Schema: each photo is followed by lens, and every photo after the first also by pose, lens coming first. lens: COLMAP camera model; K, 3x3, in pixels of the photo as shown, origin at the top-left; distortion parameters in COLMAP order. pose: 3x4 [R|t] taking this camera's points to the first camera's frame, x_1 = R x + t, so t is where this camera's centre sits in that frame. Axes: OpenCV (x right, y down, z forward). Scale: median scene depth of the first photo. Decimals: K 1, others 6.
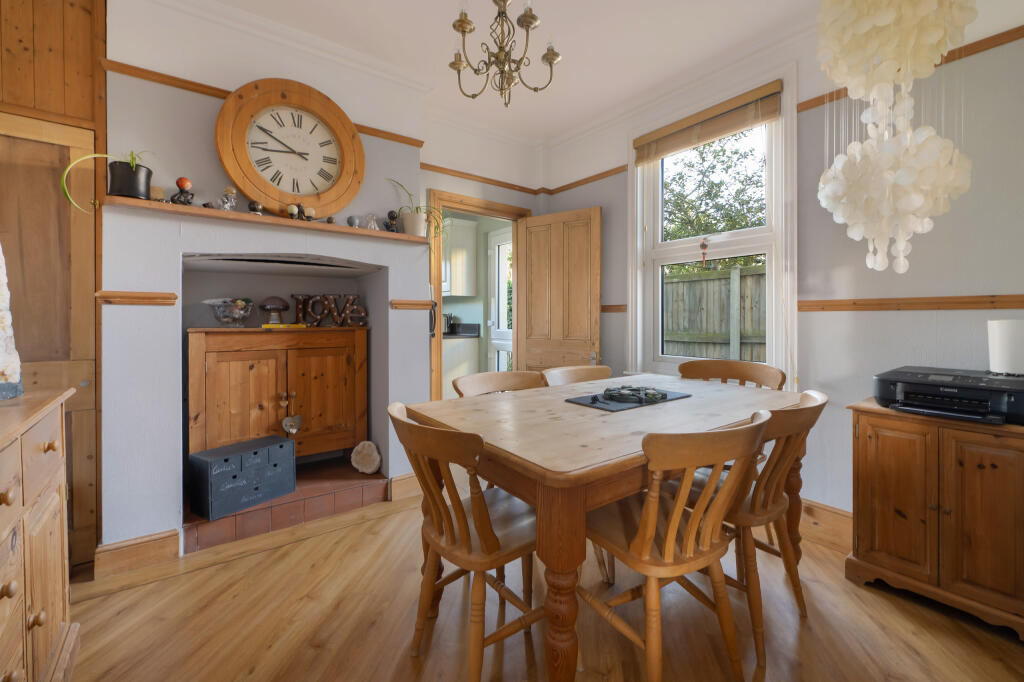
lens RADIAL K [[416.9, 0, 502.7], [0, 416.9, 320.1], [0, 0, 1]] dist [-0.003536, -0.000586]
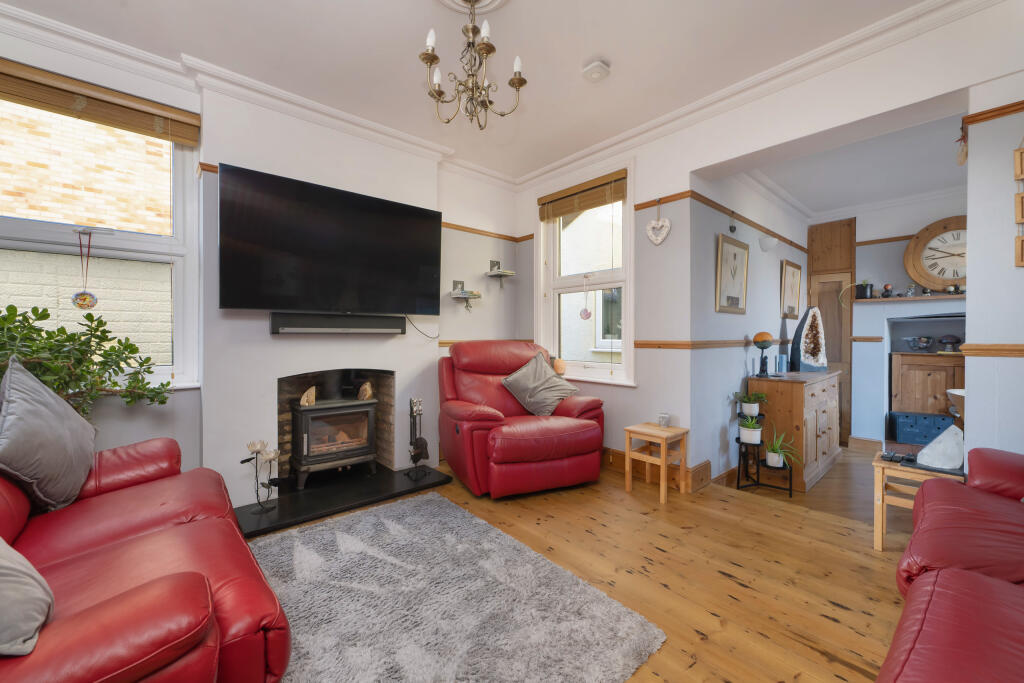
lens RADIAL K [[416.9, 0, 512.8], [0, 416.9, 341.7], [0, 0, 1]] dist [-0.003536, -0.000586]
pose [[0.093917, 0.007072, -0.995555, 1.146036], [-0.009931, 0.999932, 0.006166, -0.026807], [0.995530, 0.009308, 0.093981, -1.093949]]
